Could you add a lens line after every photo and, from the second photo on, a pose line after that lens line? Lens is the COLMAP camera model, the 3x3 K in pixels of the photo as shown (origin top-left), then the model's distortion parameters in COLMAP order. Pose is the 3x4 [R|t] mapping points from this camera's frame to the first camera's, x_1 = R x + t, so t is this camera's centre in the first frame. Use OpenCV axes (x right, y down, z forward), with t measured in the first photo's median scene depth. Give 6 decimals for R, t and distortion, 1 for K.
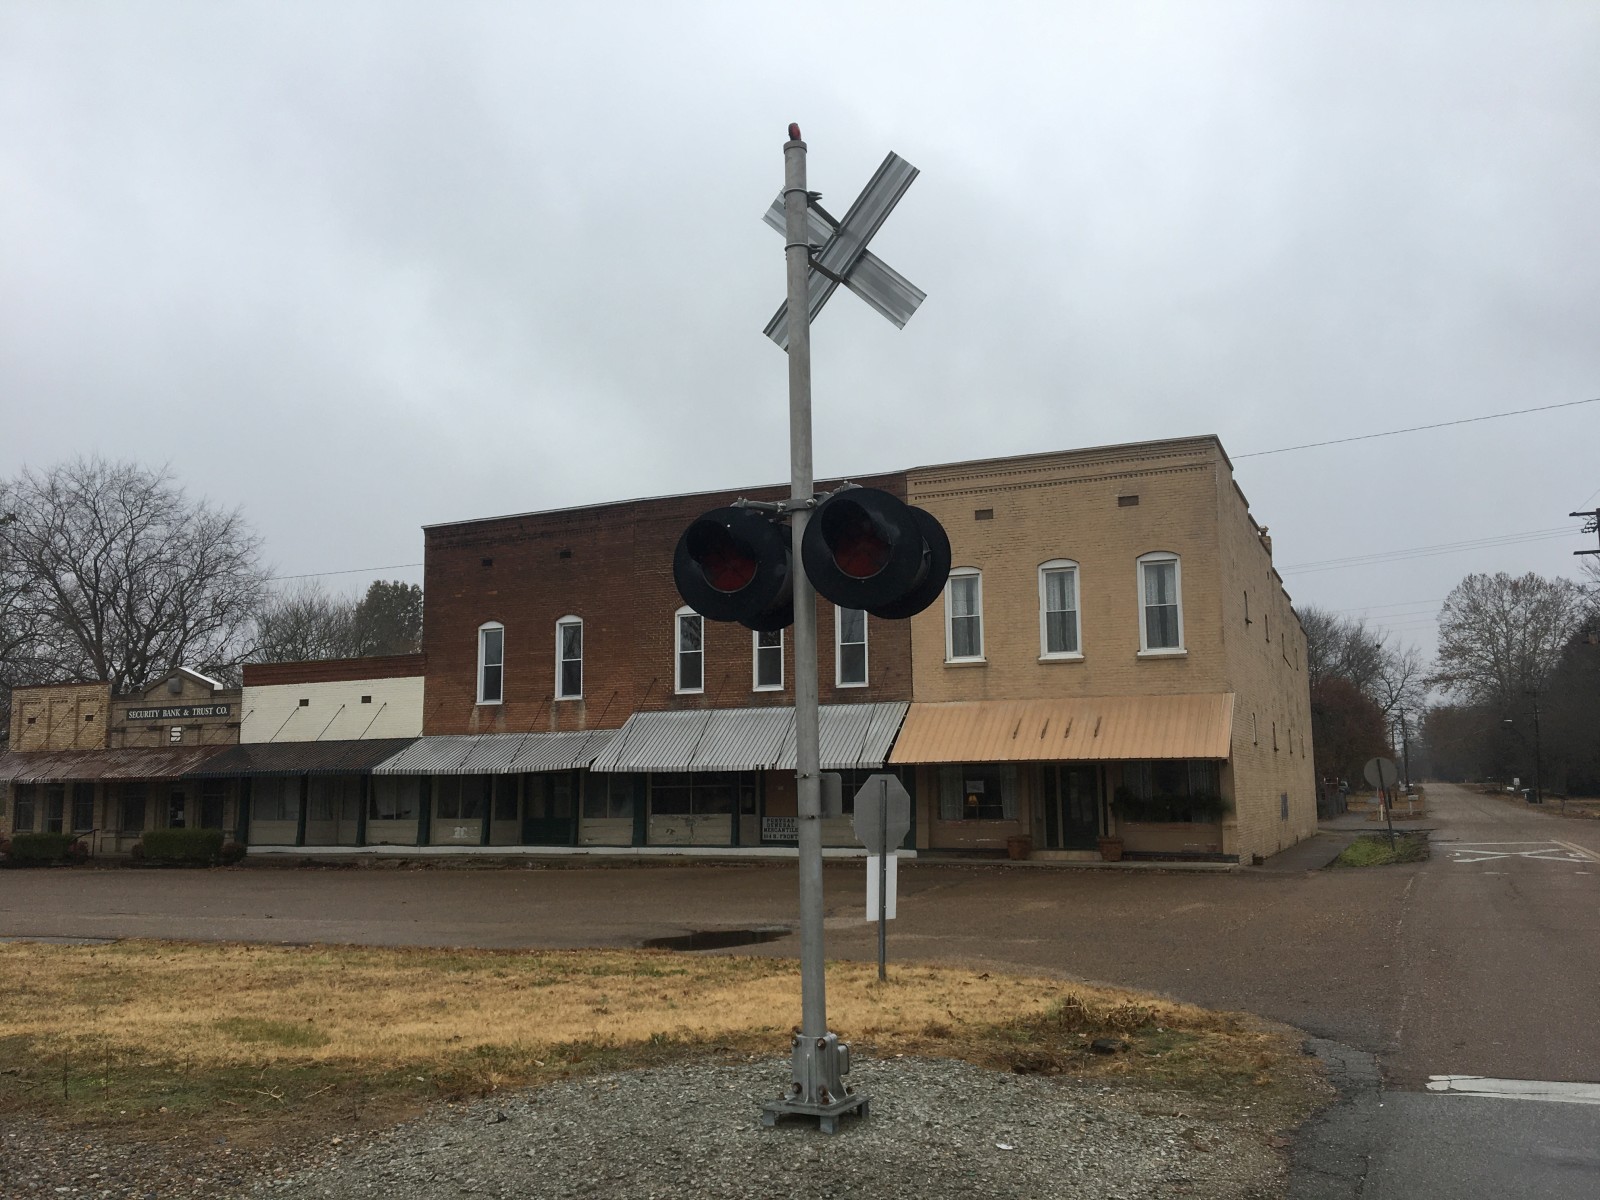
lens RADIAL K [[1348.6, 0, 800.0], [0, 1348.6, 600.0], [0, 0, 1]] dist [0.000492, 0.001183]
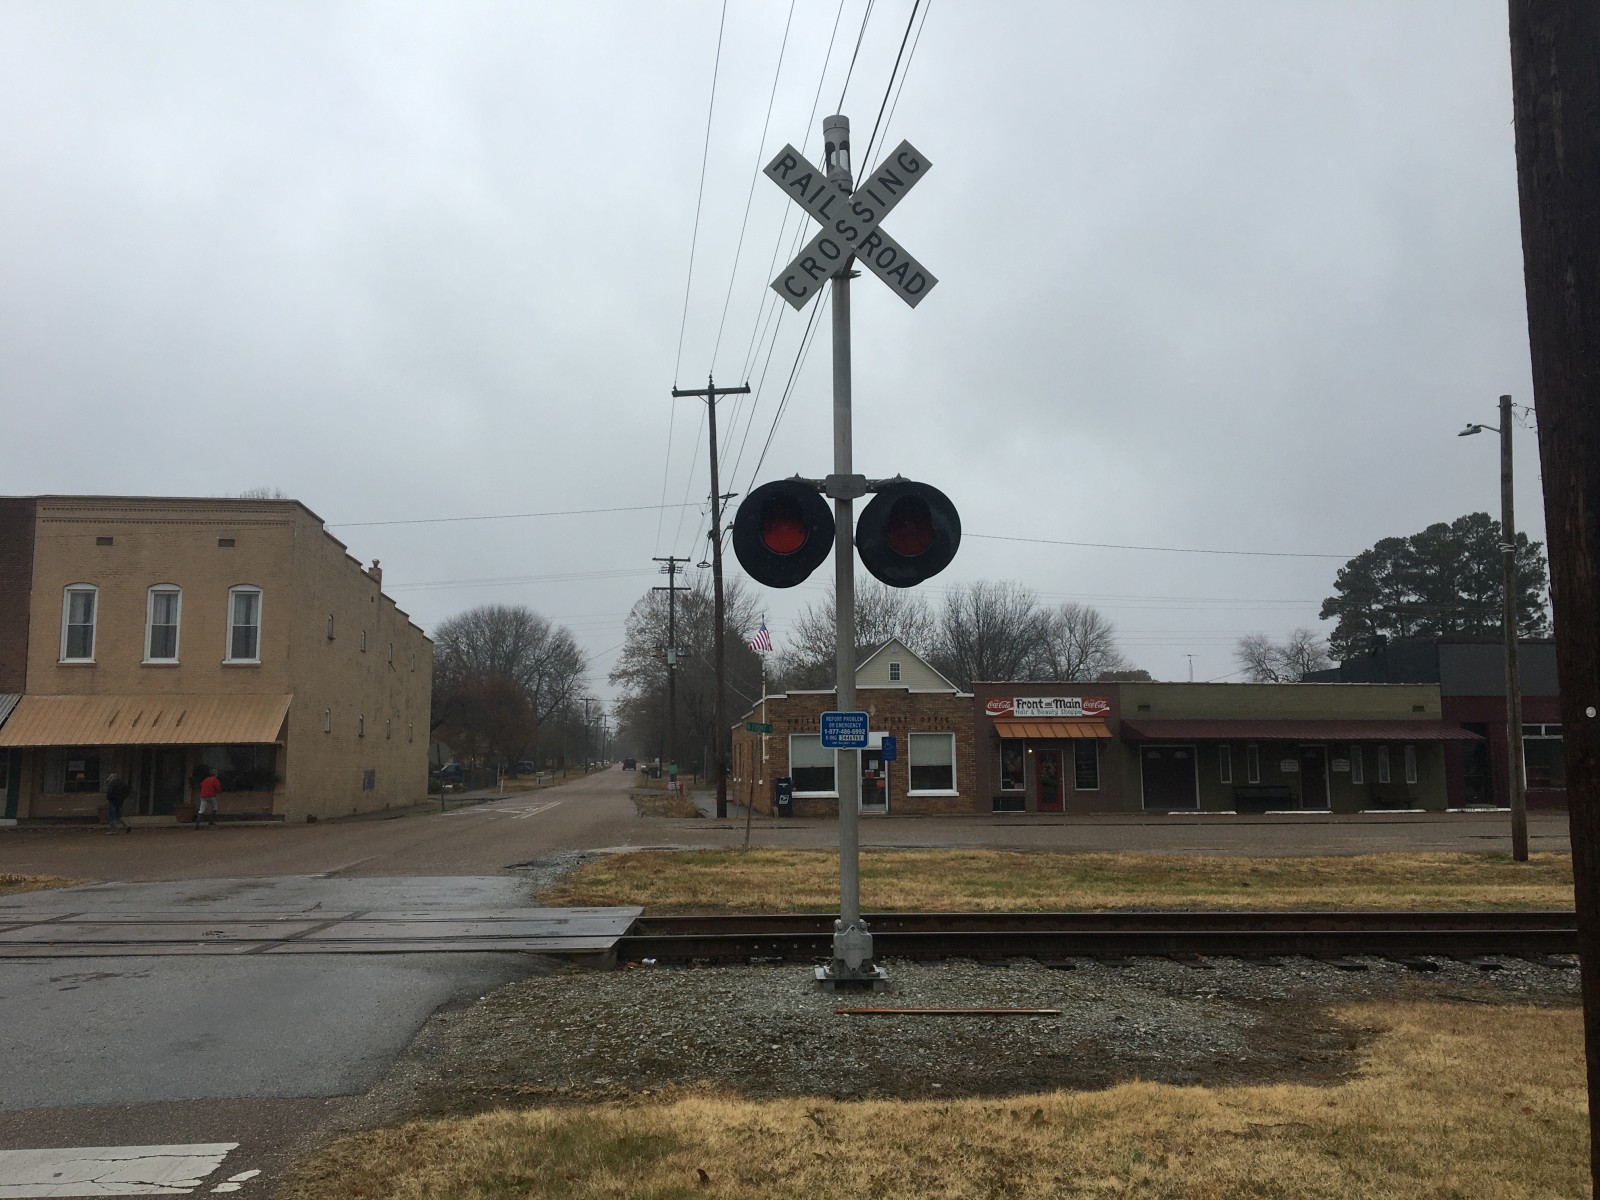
lens RADIAL K [[1308.2, 0, 800.0], [0, 1308.2, 600.0], [0, 0, 1]] dist [0.007620, 0.006250]
pose [[0.853206, 0.061062, 0.517987, 0.064014], [-0.066452, 0.997756, -0.008161, -0.043972], [-0.517323, -0.027458, 0.855350, -0.343395]]
